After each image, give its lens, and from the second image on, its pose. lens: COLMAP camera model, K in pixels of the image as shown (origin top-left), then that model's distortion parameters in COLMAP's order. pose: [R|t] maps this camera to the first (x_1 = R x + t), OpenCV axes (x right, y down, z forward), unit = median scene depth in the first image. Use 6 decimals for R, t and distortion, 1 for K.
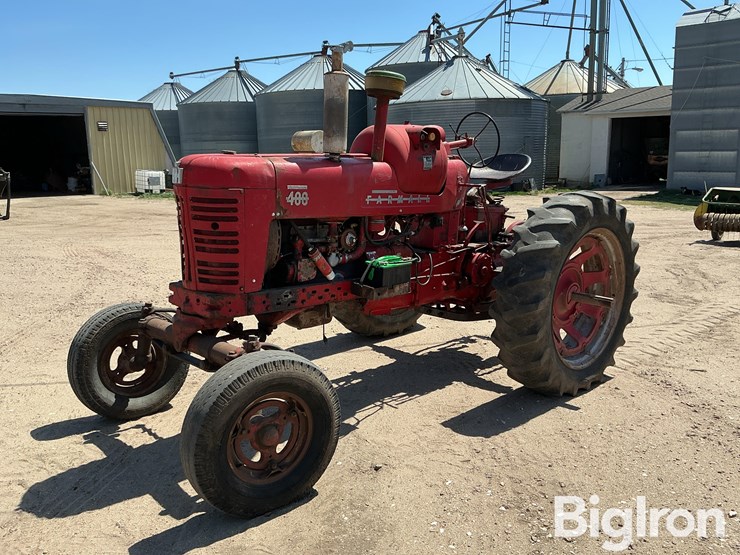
lens RADIAL K [[619.9, 0, 368.5], [0, 619.9, 275.5], [0, 0, 1]] dist [0.133654, -0.276865]
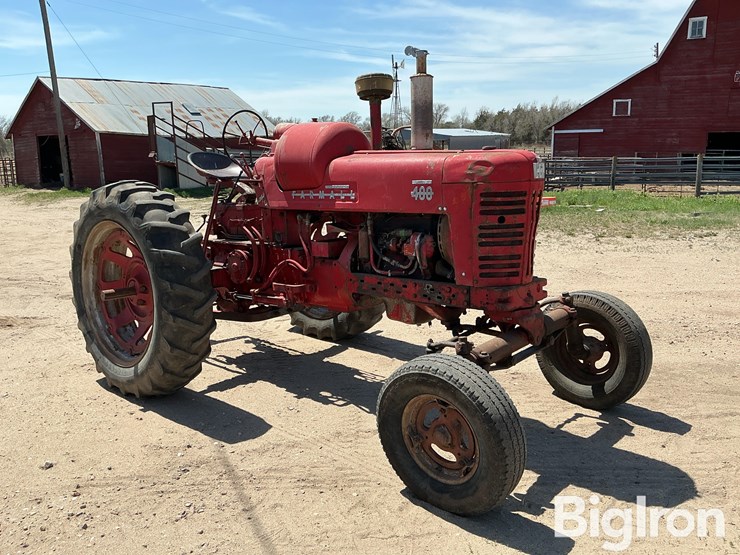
lens RADIAL K [[622.8, 0, 369.3], [0, 622.8, 275.6], [0, 0, 1]] dist [0.102335, -0.219098]
pose [[-0.081996, -0.190395, 0.978277, -0.912986], [0.198180, 0.958865, 0.203228, -0.179285], [-0.976730, 0.210539, -0.040891, 0.940110]]
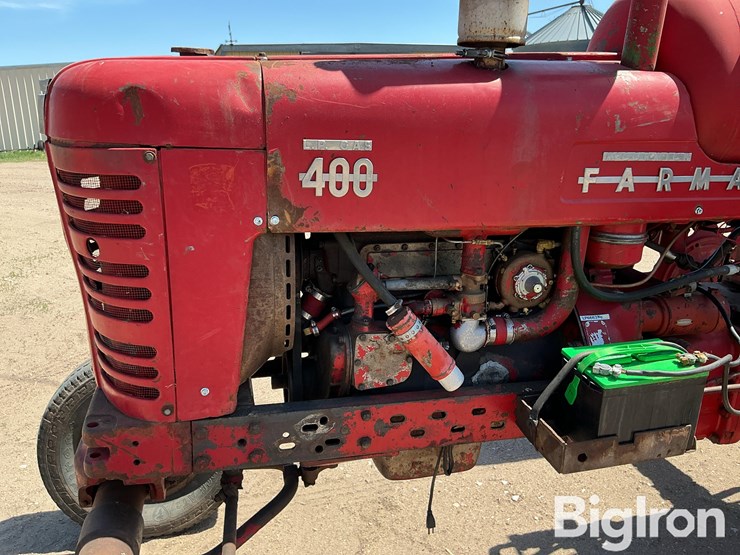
lens RADIAL K [[617.7, 0, 370.0], [0, 617.7, 277.5], [0, 0, 1]] dist [0.157933, -0.333359]
pose [[0.870332, 0.117195, -0.478317, 0.056563], [-0.077627, 0.991777, 0.101751, -0.077704], [0.486309, -0.051427, 0.872272, 0.520253]]
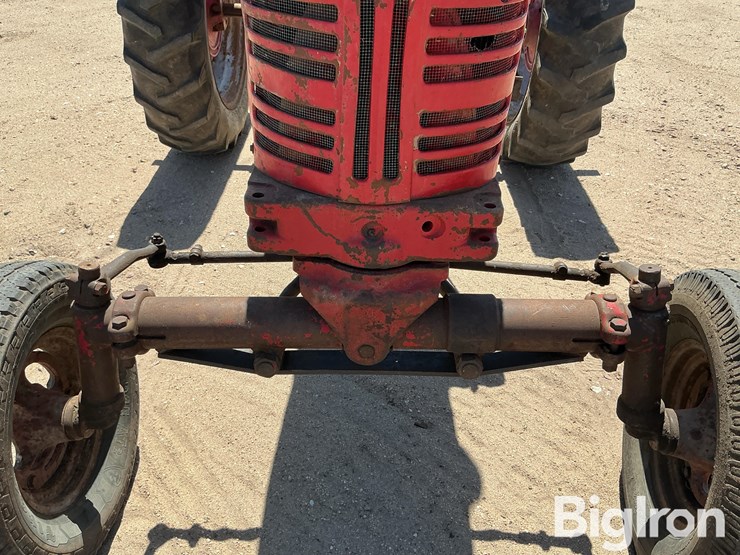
lens RADIAL K [[617.7, 0, 370.0], [0, 617.7, 277.5], [0, 0, 1]] dist [0.157933, -0.333359]
pose [[0.703884, -0.402216, 0.585465, -0.367028], [0.118528, 0.879186, 0.461501, -0.072358], [-0.700356, -0.255449, 0.666519, 0.557404]]
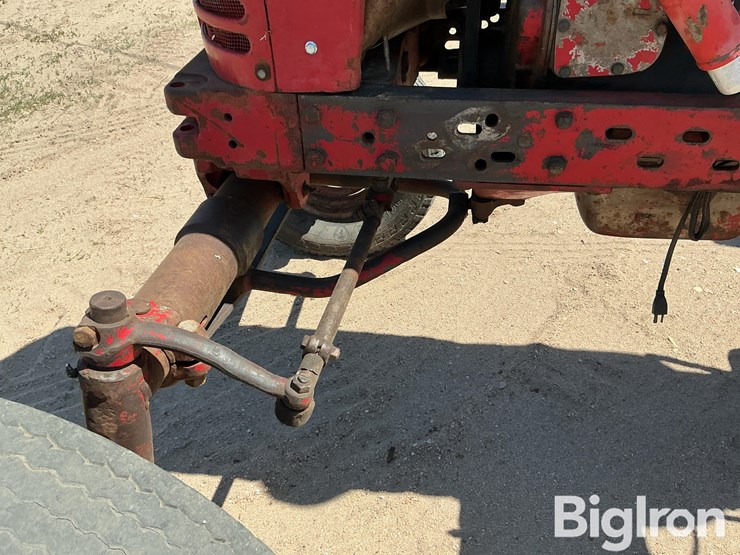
lens RADIAL K [[622.8, 0, 369.3], [0, 622.8, 275.6], [0, 0, 1]] dist [0.102335, -0.219098]
pose [[0.604949, 0.432411, -0.668624, 0.027590], [-0.078578, 0.868021, 0.490270, -0.027375], [0.792378, -0.244049, 0.559086, 0.618482]]
